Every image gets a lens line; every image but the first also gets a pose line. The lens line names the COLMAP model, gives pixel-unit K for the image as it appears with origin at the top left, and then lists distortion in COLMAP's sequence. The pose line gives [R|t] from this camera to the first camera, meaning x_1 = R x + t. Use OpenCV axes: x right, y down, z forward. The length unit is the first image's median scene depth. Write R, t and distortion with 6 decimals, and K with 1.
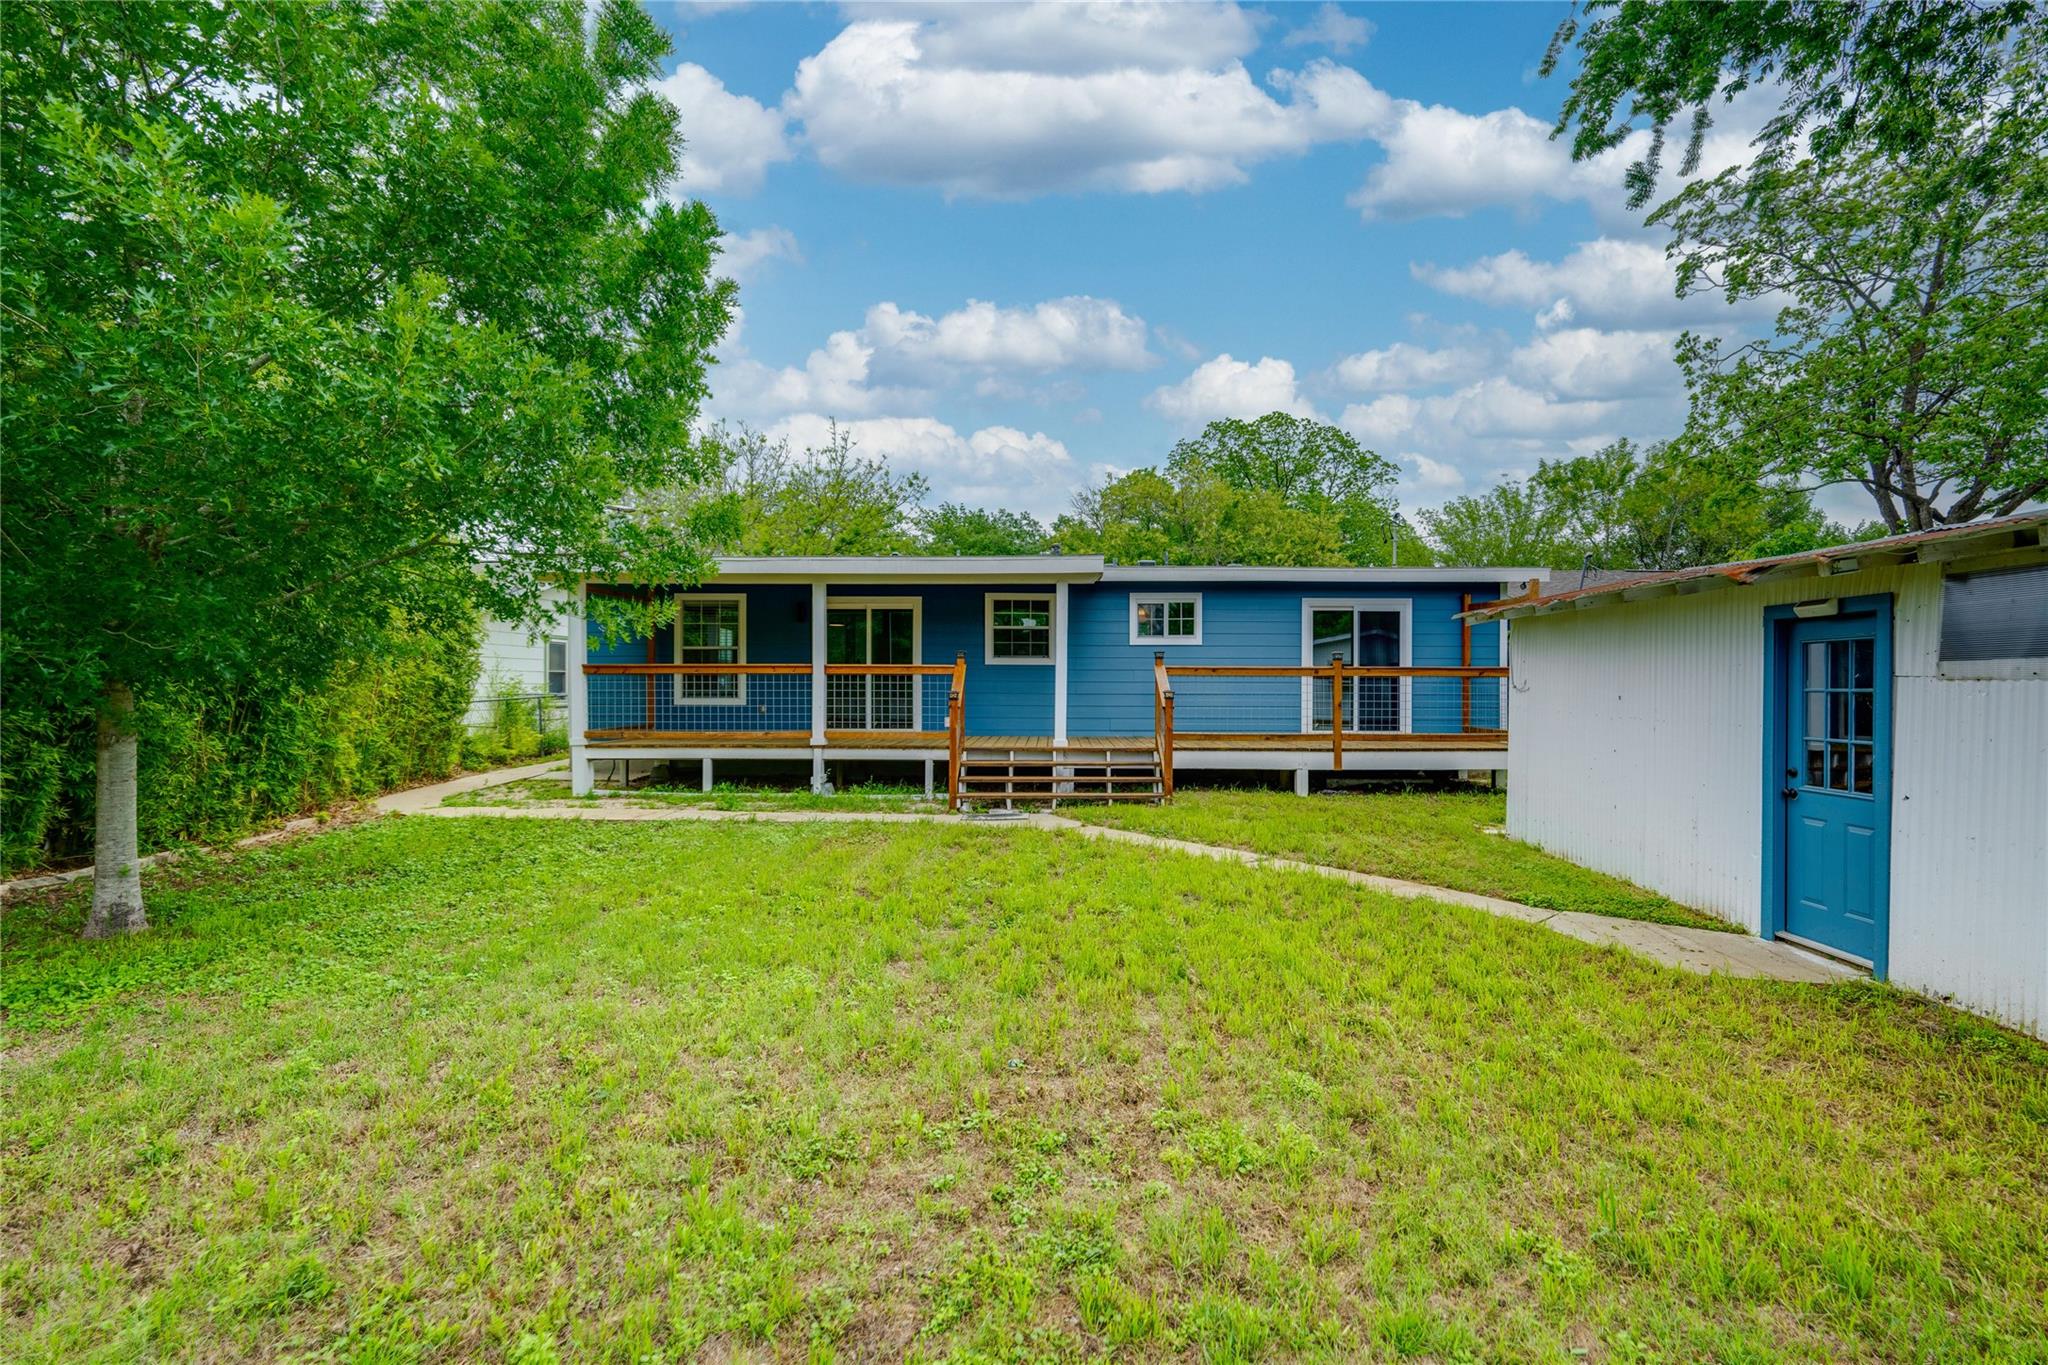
lens RADIAL K [[987.4, 0, 990.4], [0, 987.4, 693.4], [0, 0, 1]] dist [0.000632, -0.000150]
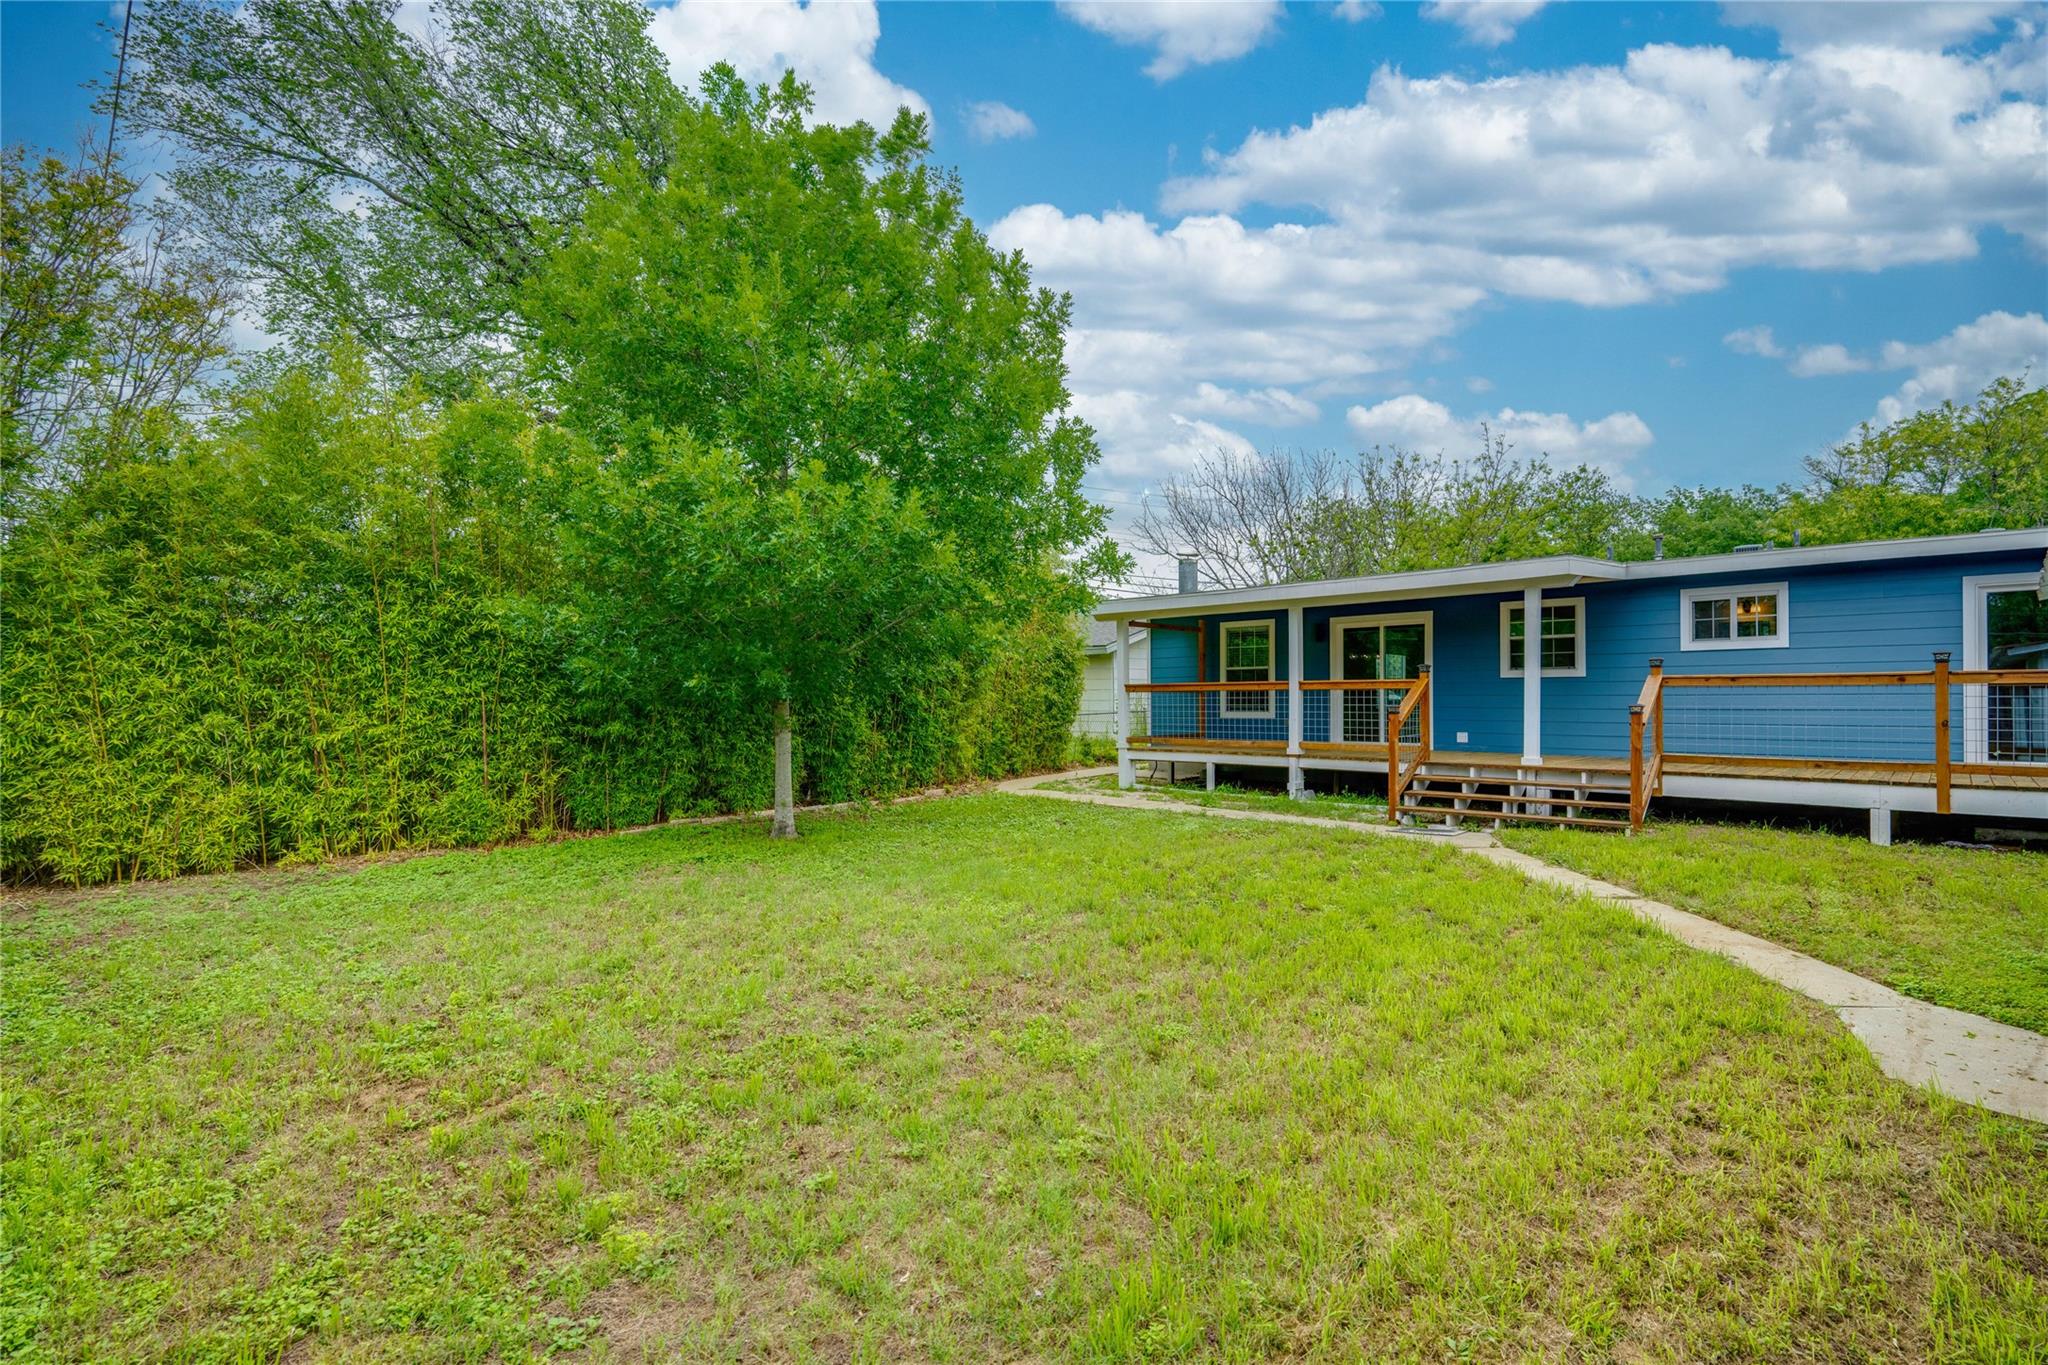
lens RADIAL K [[975.7, 0, 1024.0], [0, 975.7, 682.5], [0, 0, 1]] dist [-0.000970, -0.000130]
pose [[0.715462, -0.017401, -0.698435, 0.370234], [-0.002378, 0.999623, -0.027341, 0.002629], [0.698648, 0.021223, 0.715151, 0.010098]]
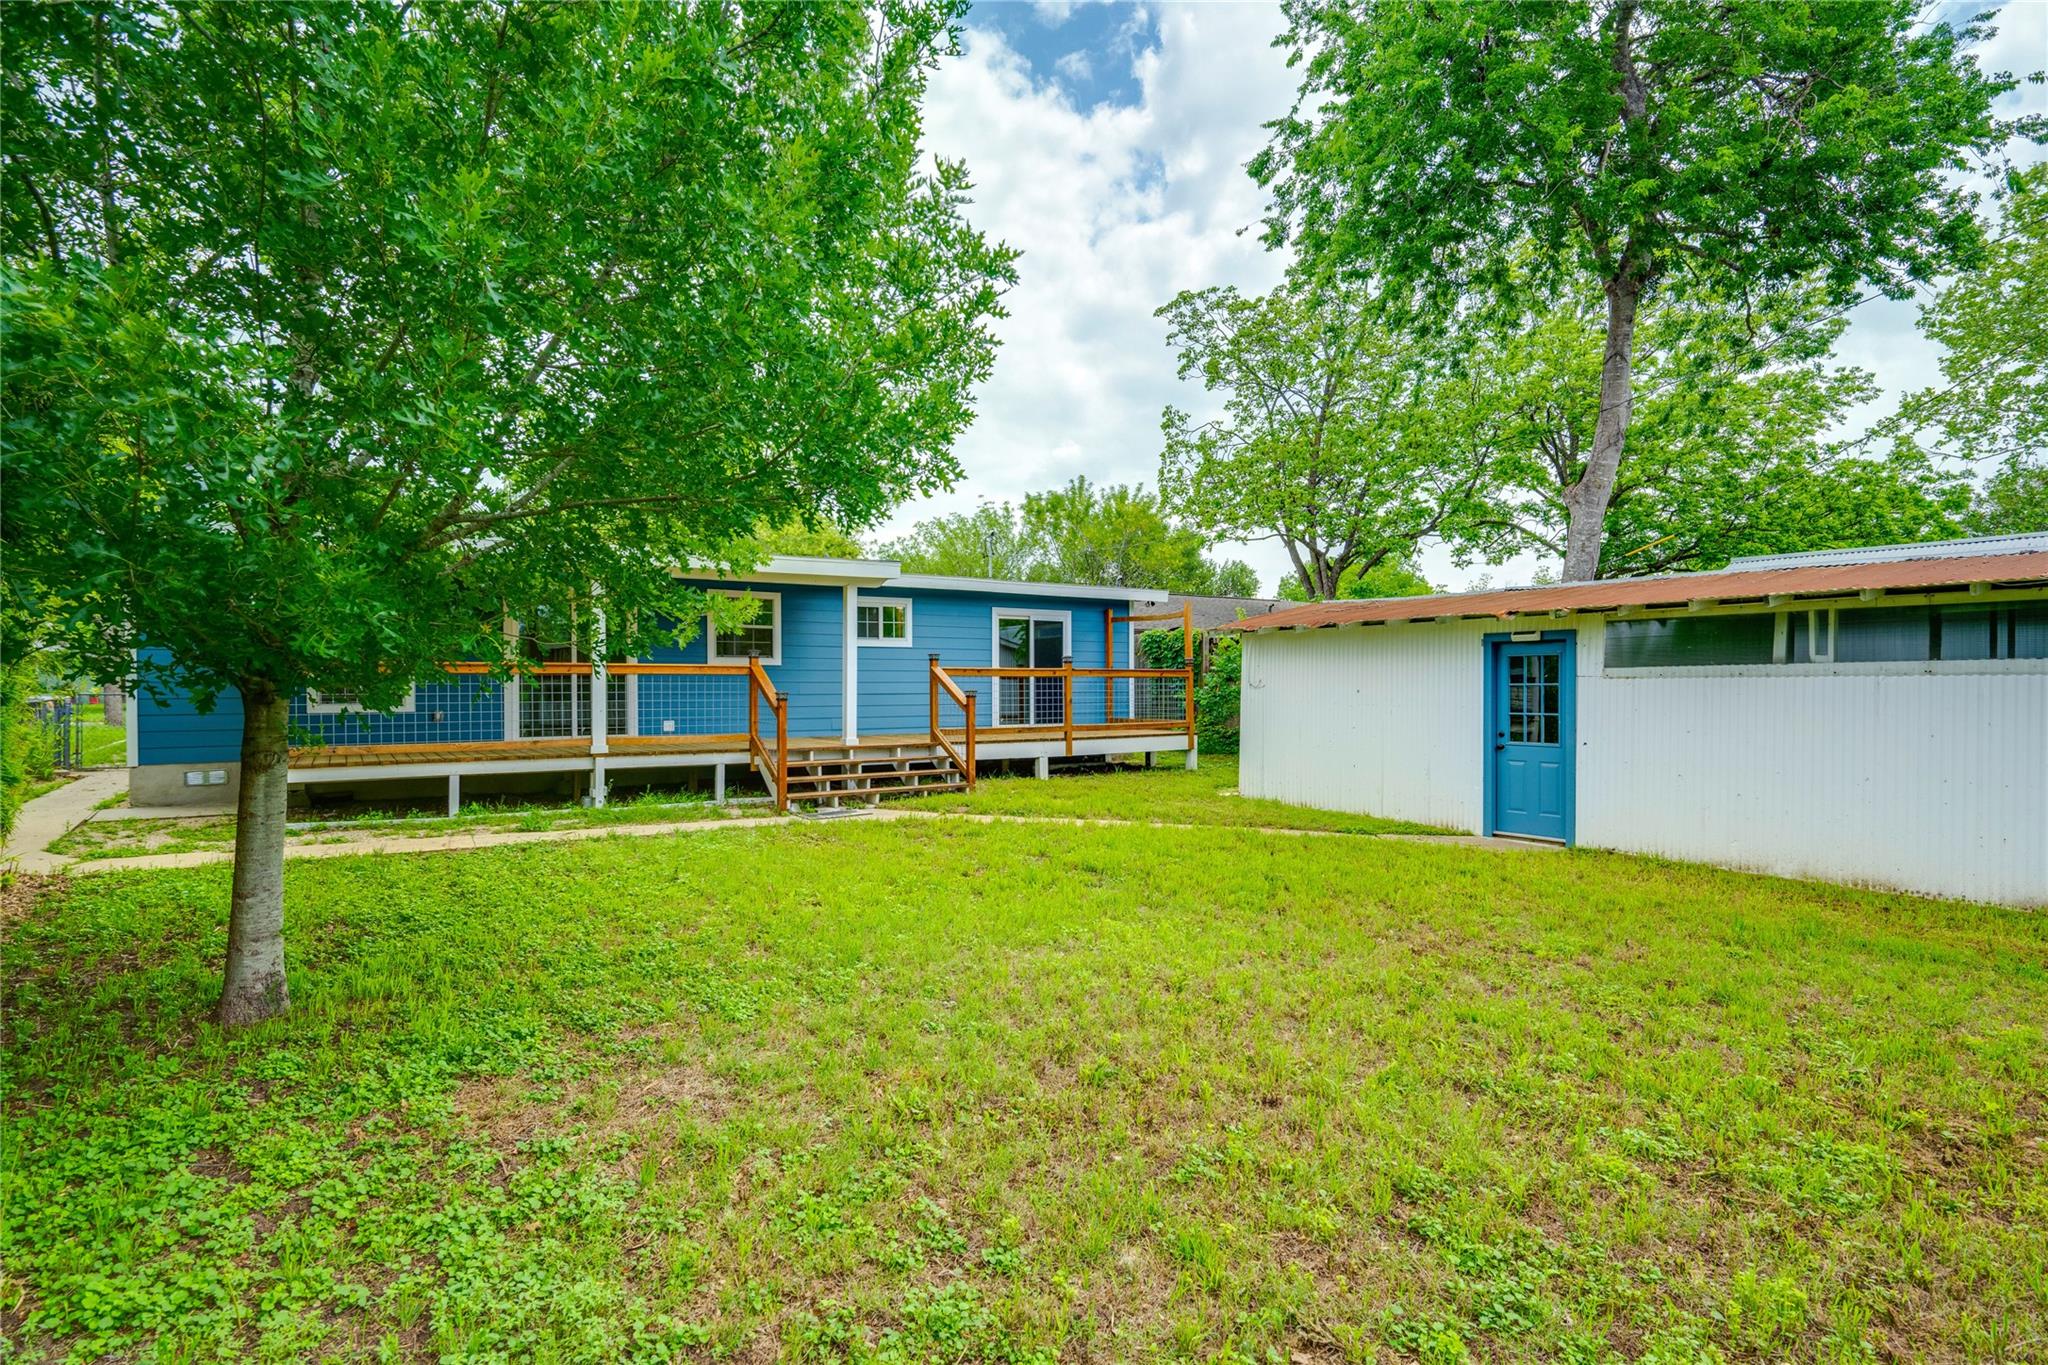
lens RADIAL K [[1038.1, 0, 1024.0], [0, 1038.1, 682.5], [0, 0, 1]] dist [0.003174, 0.001479]
pose [[0.829956, -0.003443, 0.557818, -0.377914], [0.009867, 0.999915, -0.008509, -0.000156], [-0.557741, 0.012566, 0.829920, 0.000155]]
